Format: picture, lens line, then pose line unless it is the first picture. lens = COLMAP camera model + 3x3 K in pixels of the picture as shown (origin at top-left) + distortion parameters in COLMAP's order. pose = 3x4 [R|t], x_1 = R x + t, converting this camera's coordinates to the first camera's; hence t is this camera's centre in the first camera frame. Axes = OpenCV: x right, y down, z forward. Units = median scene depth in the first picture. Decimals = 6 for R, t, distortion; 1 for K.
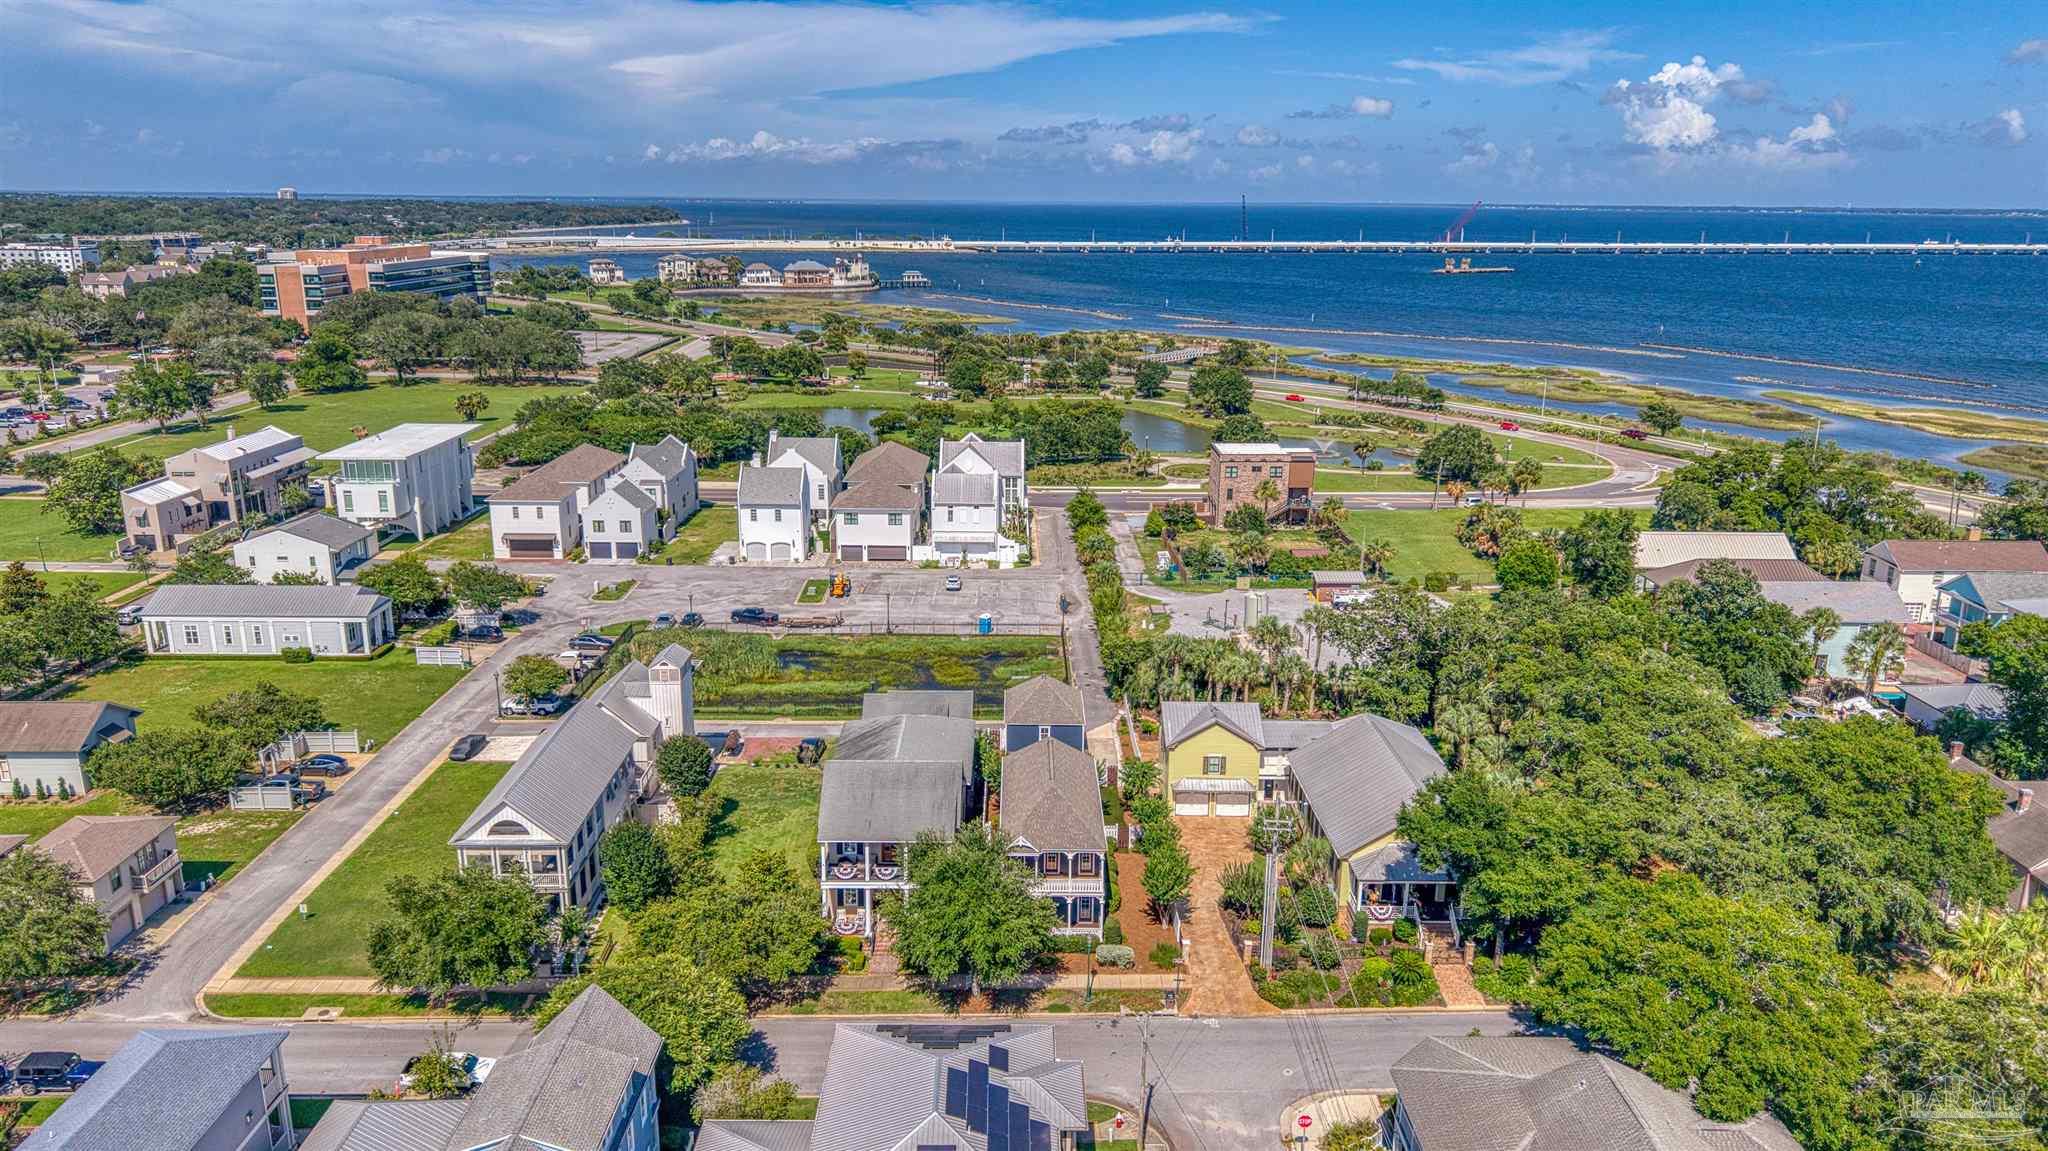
lens RADIAL K [[1371.5, 0, 1024.0], [0, 1371.5, 575.5], [0, 0, 1]] dist [0.024491, -0.039062]
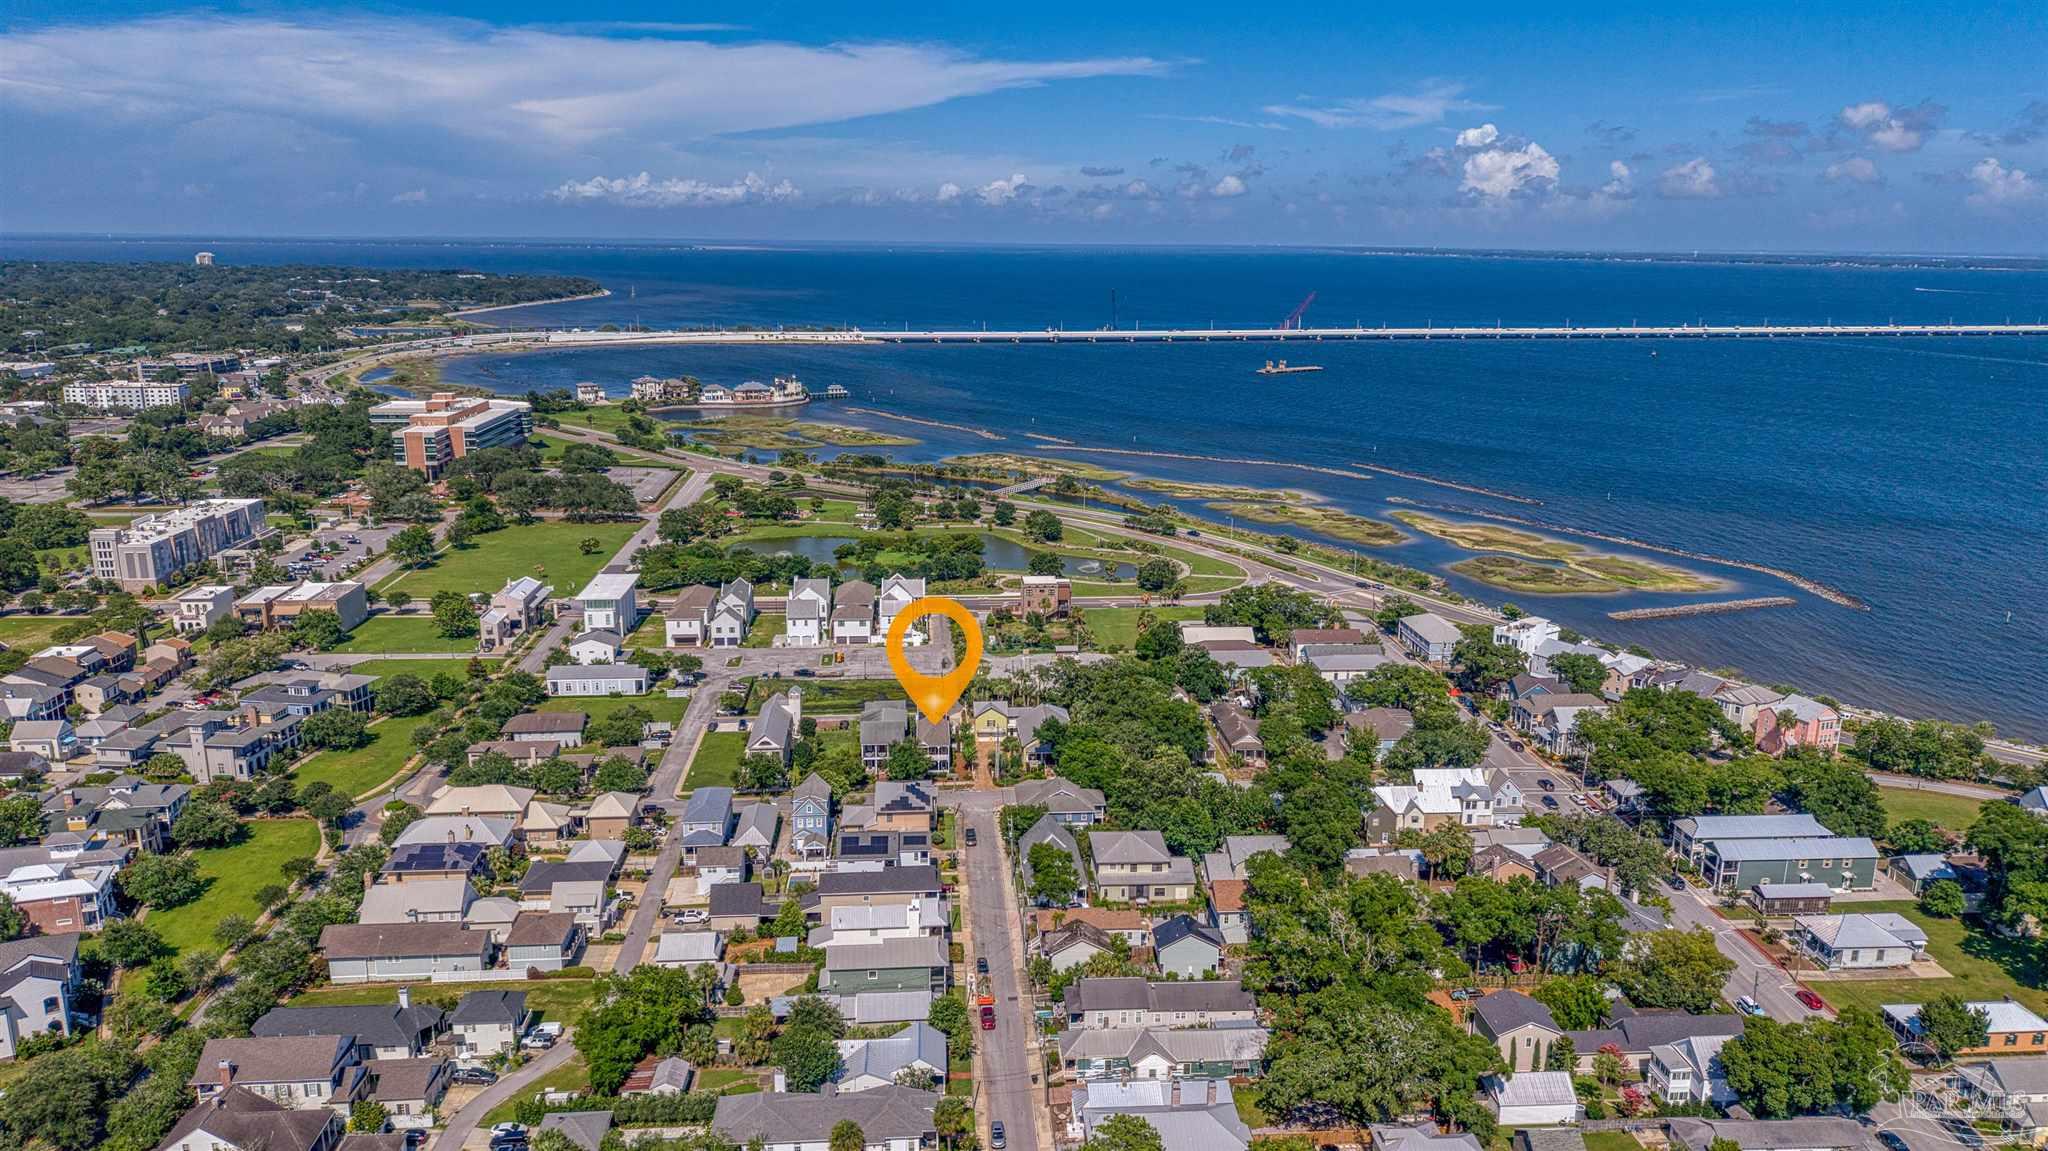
lens RADIAL K [[1363.1, 0, 1019.7], [0, 1363.1, 587.2], [0, 0, 1]] dist [0.045863, -0.057557]
pose [[0.997744, -0.018943, 0.064398, 0.011614], [0.020049, 0.999662, -0.016571, -0.057068], [-0.064063, 0.017825, 0.997787, -1.082012]]
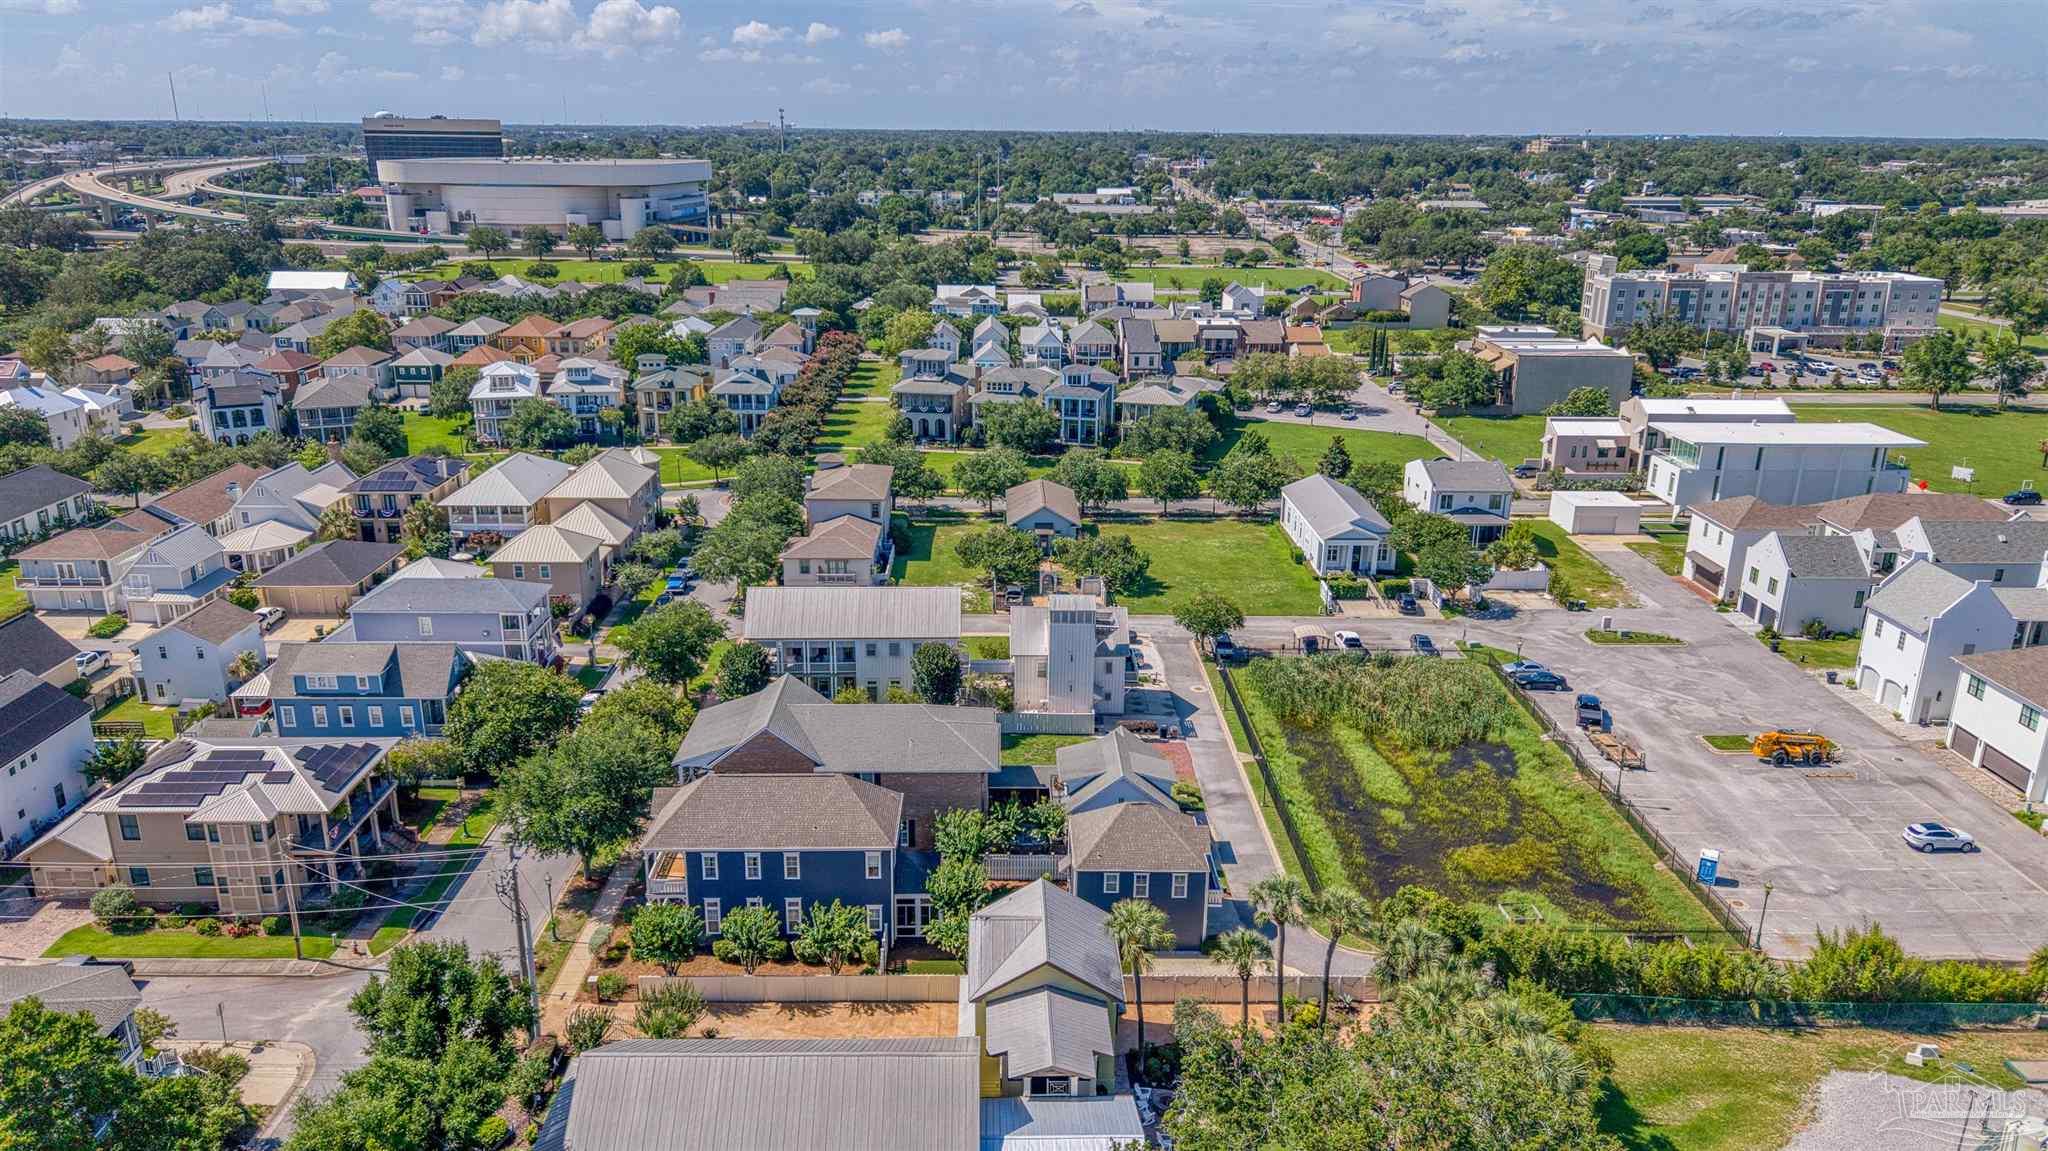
lens RADIAL K [[1363.1, 0, 1019.7], [0, 1363.1, 587.2], [0, 0, 1]] dist [0.045863, -0.057557]
pose [[0.005869, 0.303396, -0.952847, 0.422305], [-0.272969, 0.917161, 0.290352, -0.140557], [0.962005, 0.258393, 0.088201, 0.539851]]
